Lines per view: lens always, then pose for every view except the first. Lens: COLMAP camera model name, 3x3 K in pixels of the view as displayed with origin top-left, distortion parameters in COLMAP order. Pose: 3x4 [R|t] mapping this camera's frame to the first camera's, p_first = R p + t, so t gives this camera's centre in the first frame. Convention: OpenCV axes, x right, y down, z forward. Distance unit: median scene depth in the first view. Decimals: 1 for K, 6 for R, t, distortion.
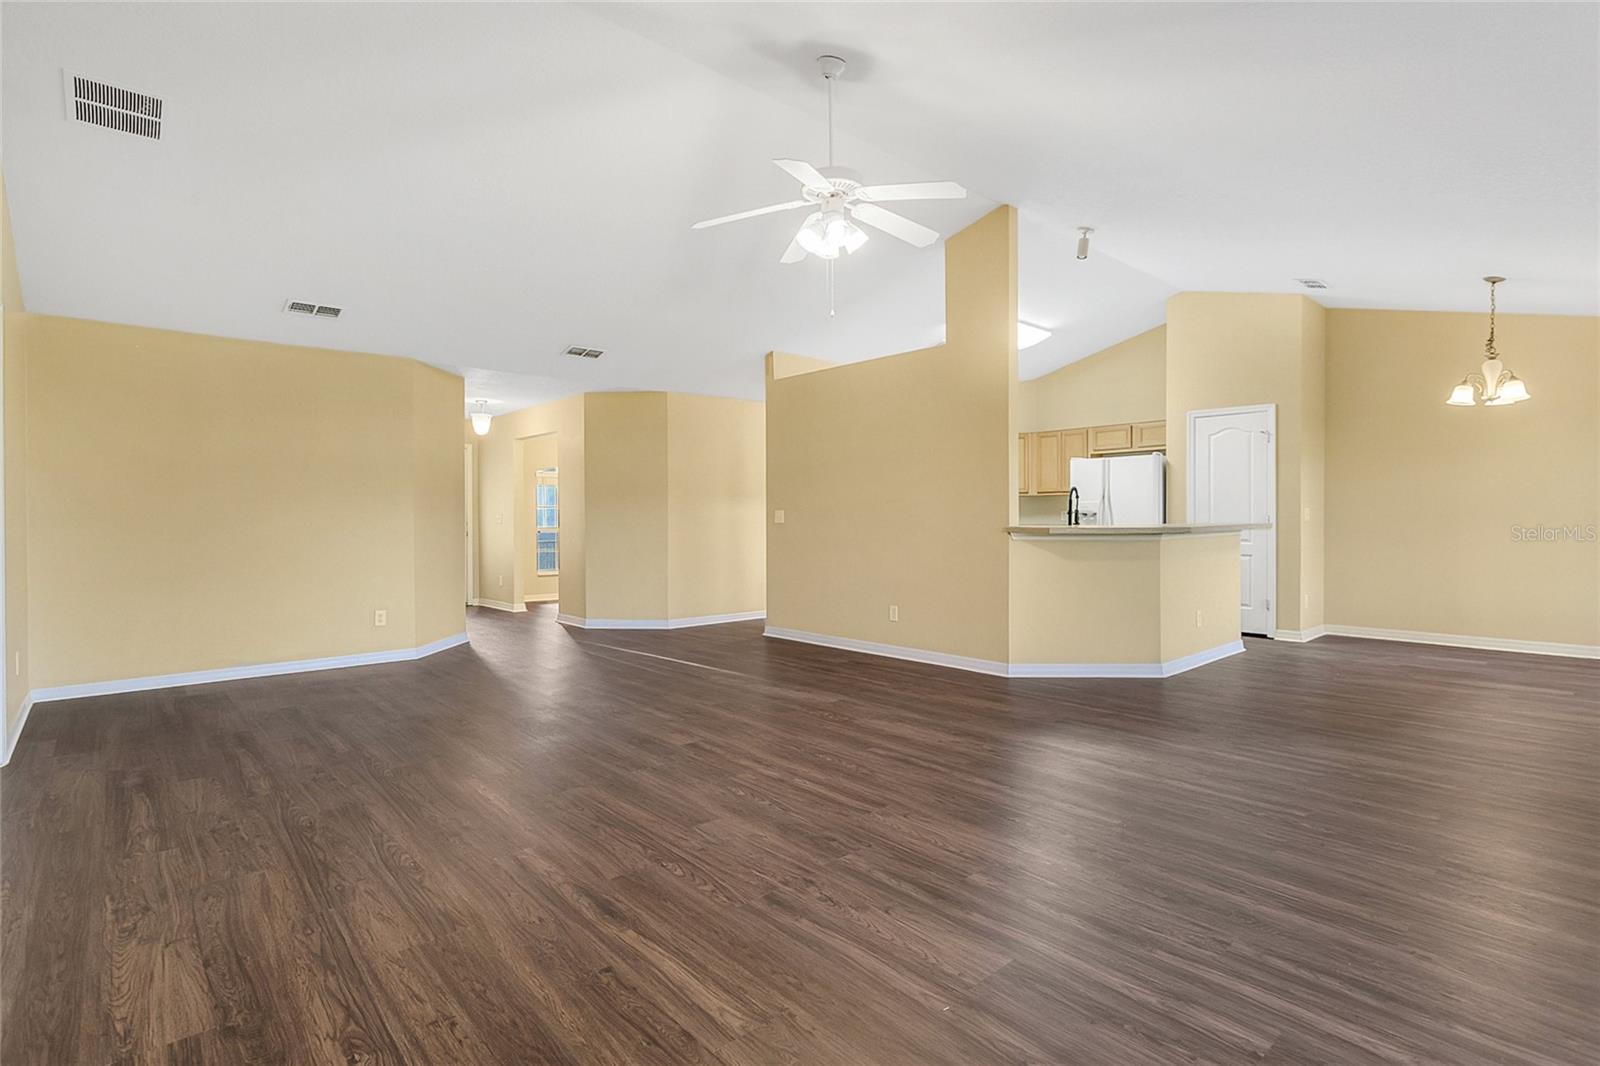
lens RADIAL K [[765.6, 0, 790.5], [0, 765.6, 527.5], [0, 0, 1]] dist [-0.000174, -0.000293]
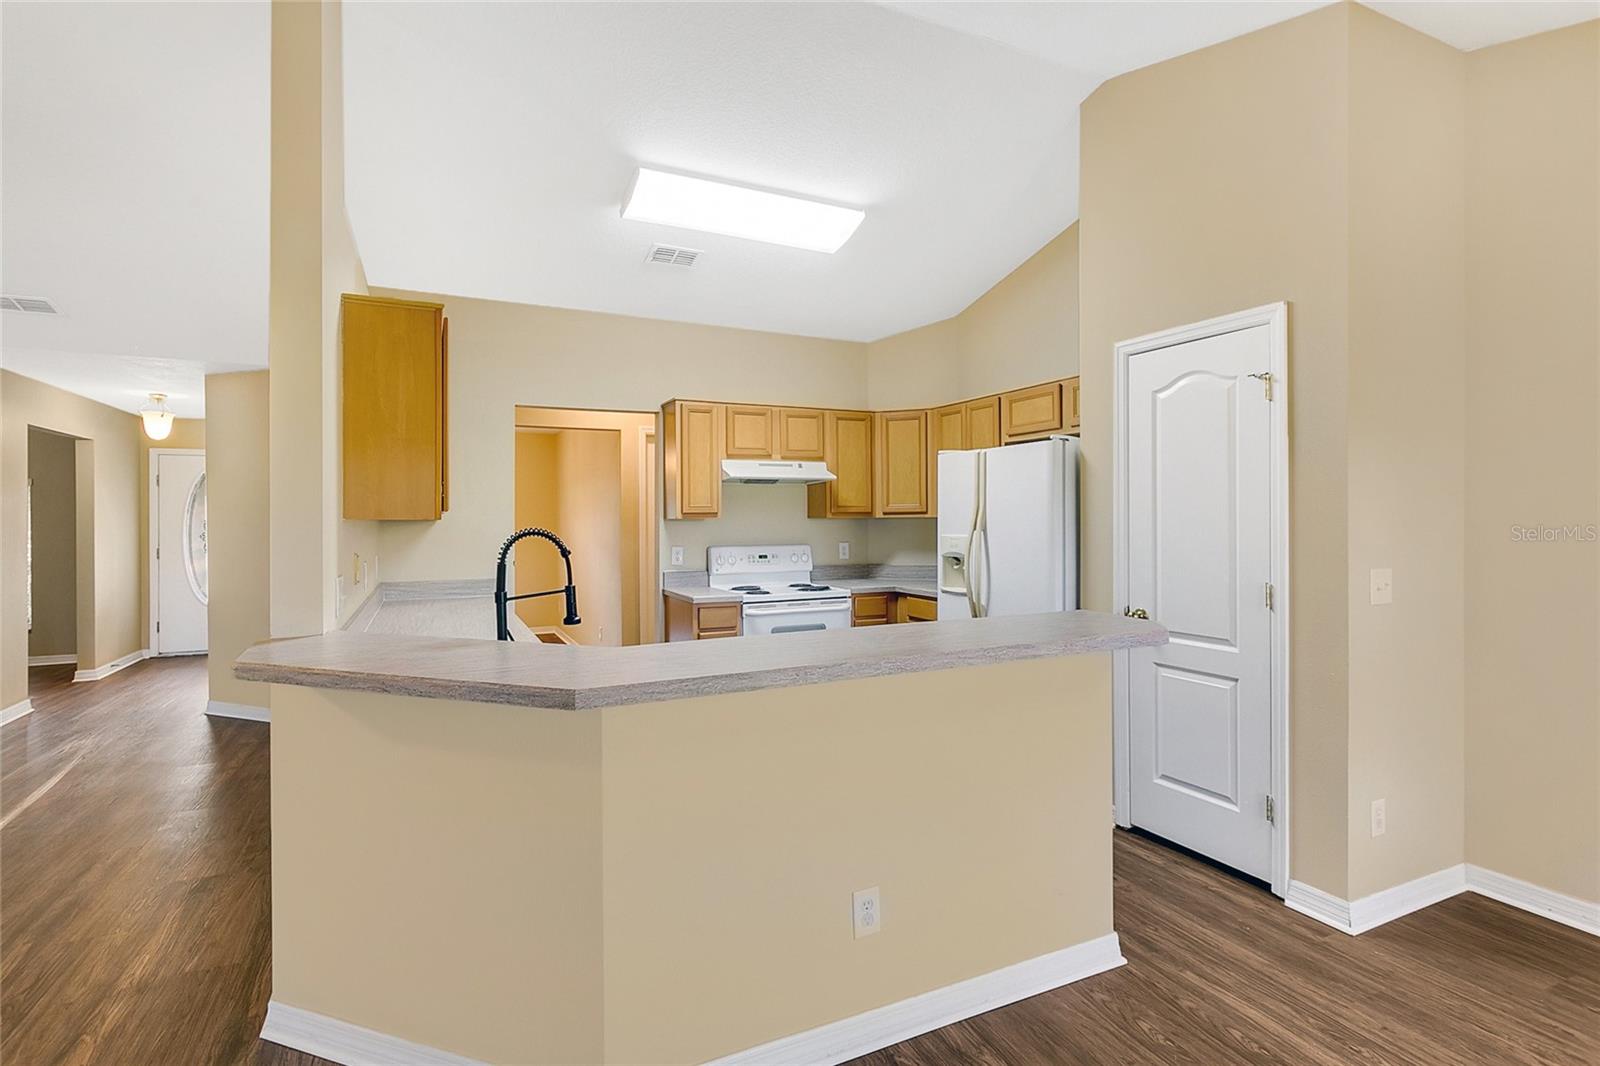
lens RADIAL K [[765.6, 0, 788.5], [0, 765.6, 524.1], [0, 0, 1]] dist [-0.000174, -0.000293]
pose [[0.957134, 0.002250, -0.289638, 0.476334], [-0.002531, 0.999997, -0.000596, -0.044641], [0.289636, 0.001303, 0.957136, 0.522719]]
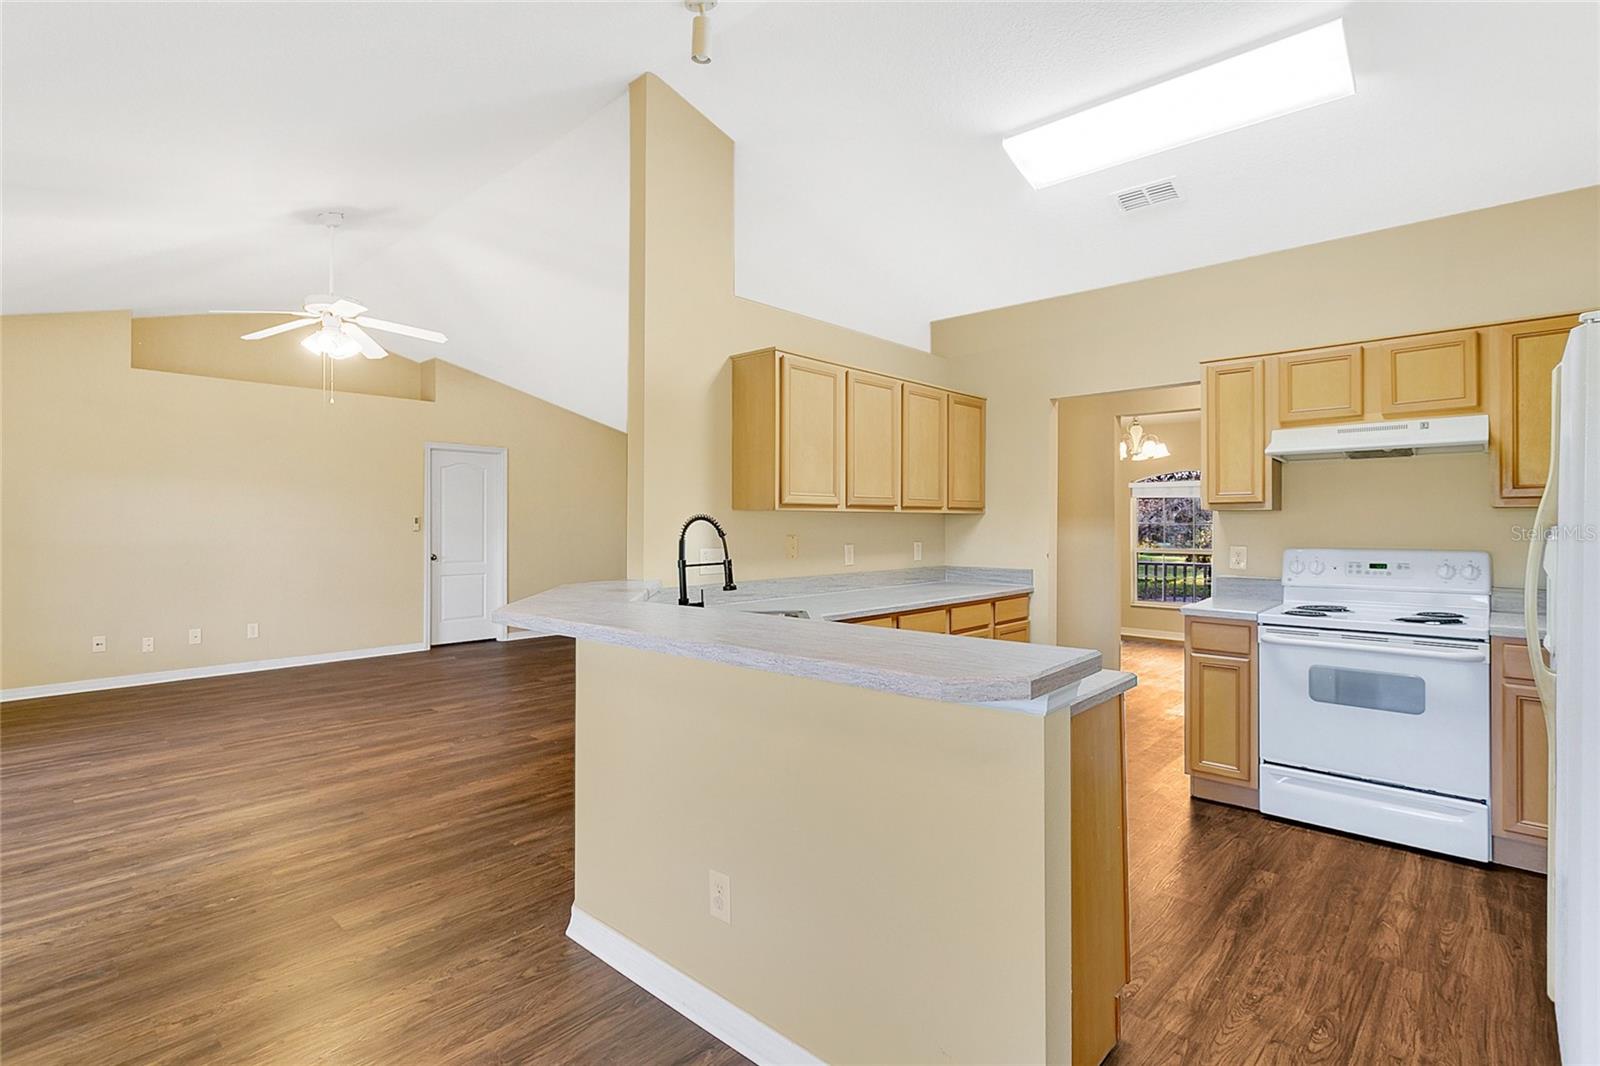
lens RADIAL K [[765.6, 0, 789.5], [0, 765.6, 532.9], [0, 0, 1]] dist [-0.000174, -0.000293]
pose [[0.094083, 0.017669, -0.995408, 0.706683], [-0.008746, 0.999819, 0.016921, -0.040091], [0.995526, 0.007114, 0.094220, 0.803941]]
